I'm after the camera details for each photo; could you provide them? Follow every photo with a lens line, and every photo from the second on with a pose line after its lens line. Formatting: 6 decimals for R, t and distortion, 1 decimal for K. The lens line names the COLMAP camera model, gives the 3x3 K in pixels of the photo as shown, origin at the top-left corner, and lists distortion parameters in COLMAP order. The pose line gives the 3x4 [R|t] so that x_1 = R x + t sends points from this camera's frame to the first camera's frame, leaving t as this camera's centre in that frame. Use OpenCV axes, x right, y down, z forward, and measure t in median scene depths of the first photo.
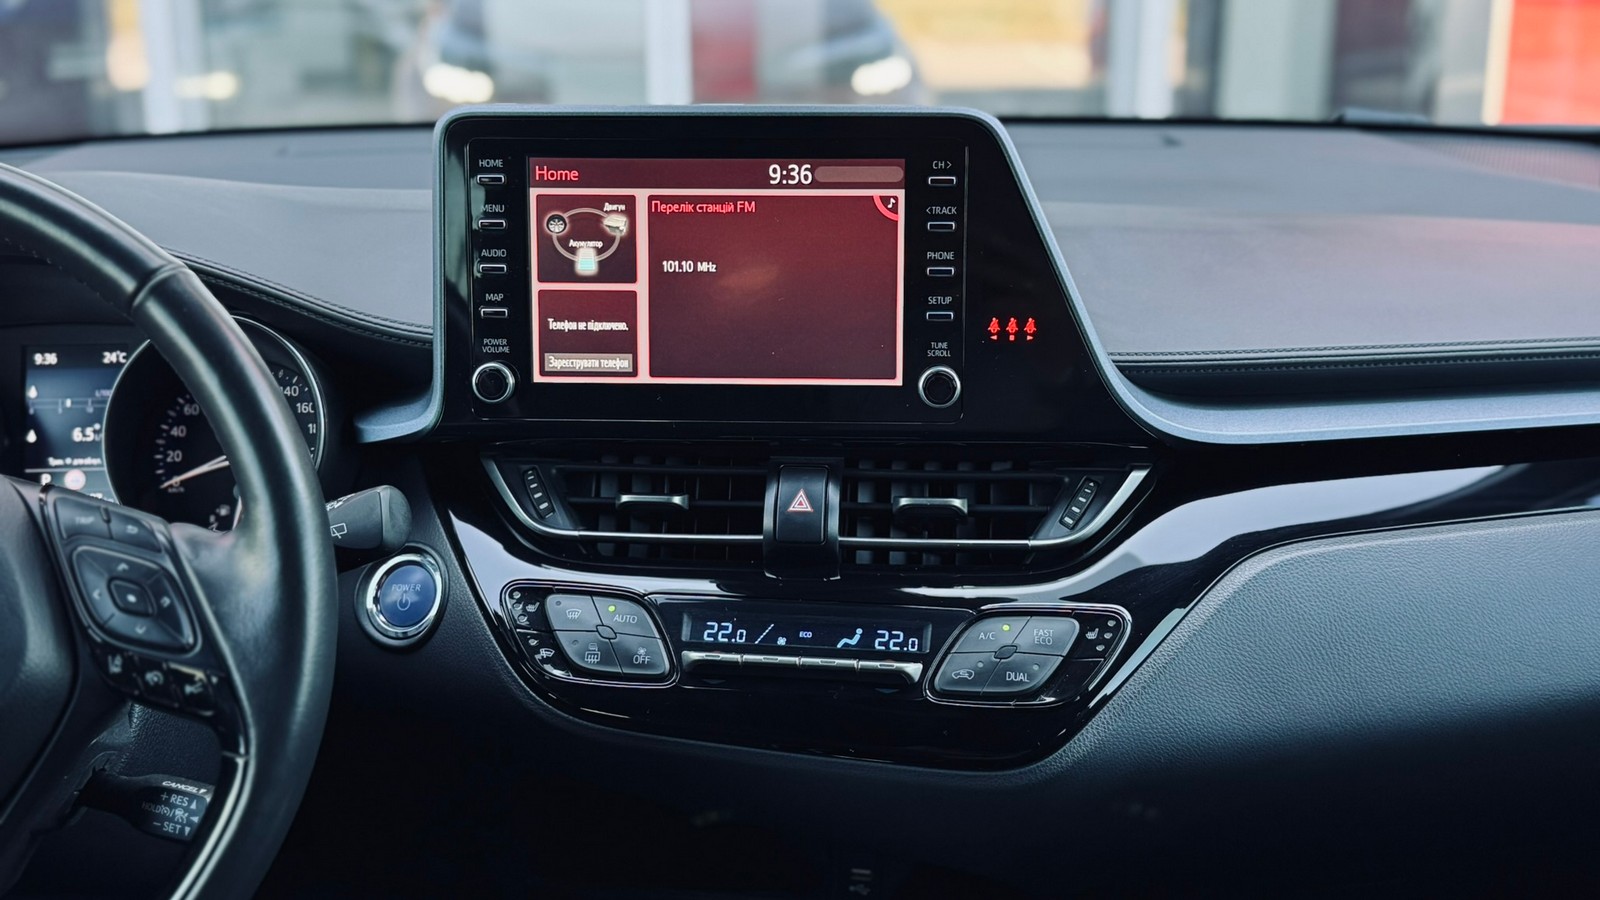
lens RADIAL K [[1749.6, 0, 800.0], [0, 1749.6, 450.0], [0, 0, 1]] dist [0.194819, -0.577875]
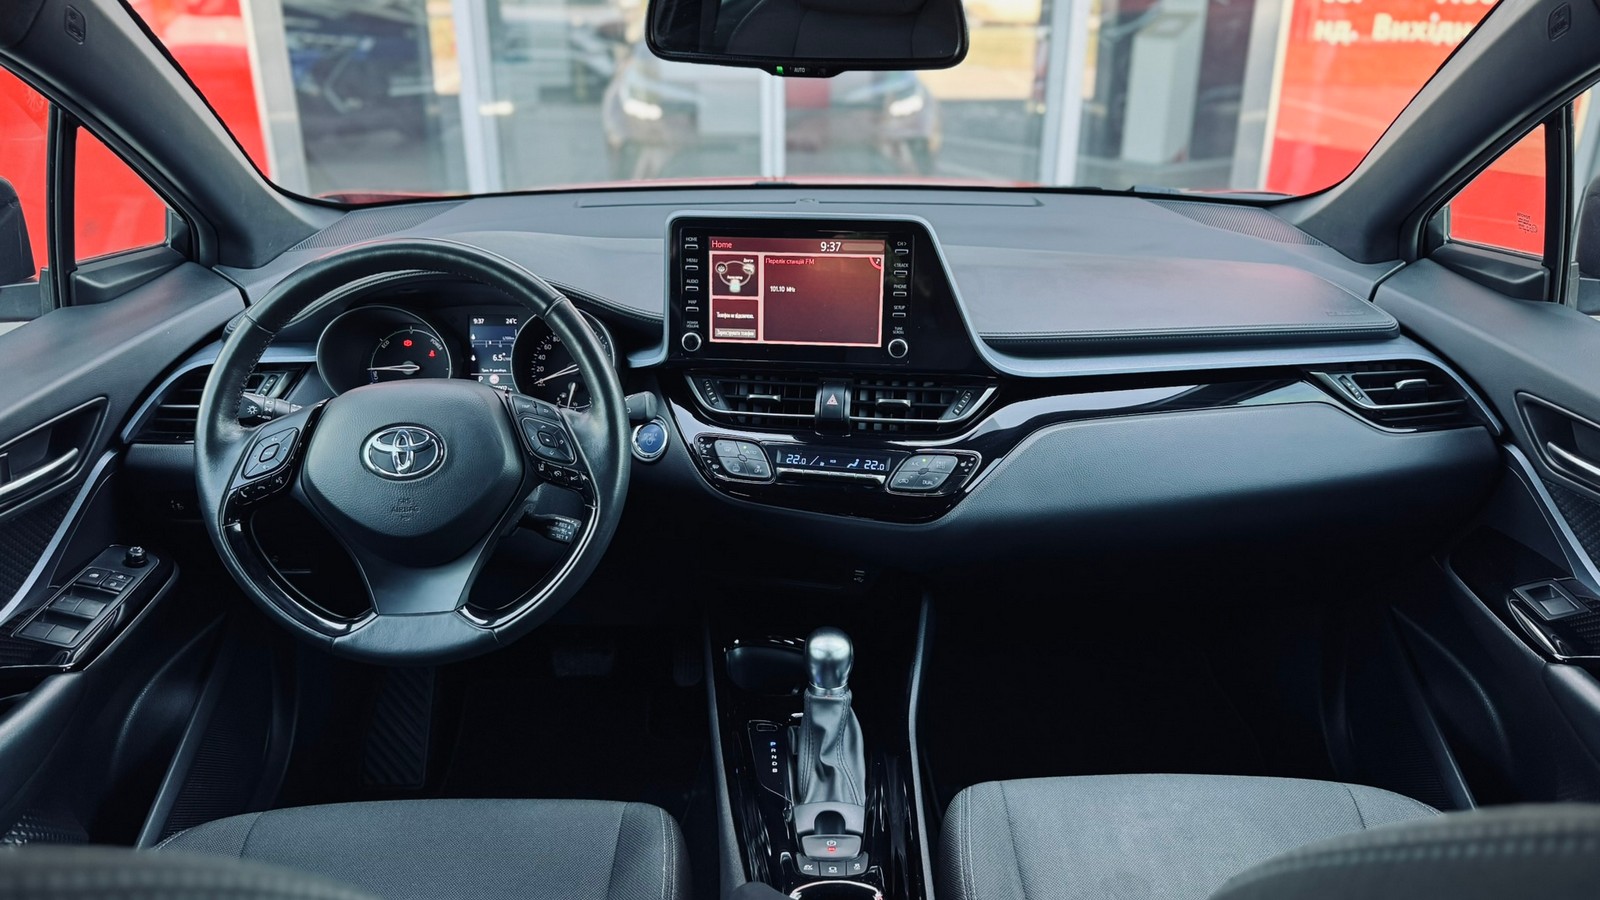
lens RADIAL K [[1090.4, 0, 800.0], [0, 1090.4, 450.0], [0, 0, 1]] dist [0.000651, 0.000118]
pose [[0.998733, 0.022562, -0.044979, 0.022363], [-0.017875, 0.994624, 0.102001, -0.045700], [0.047039, -0.101067, 0.993767, -0.343245]]
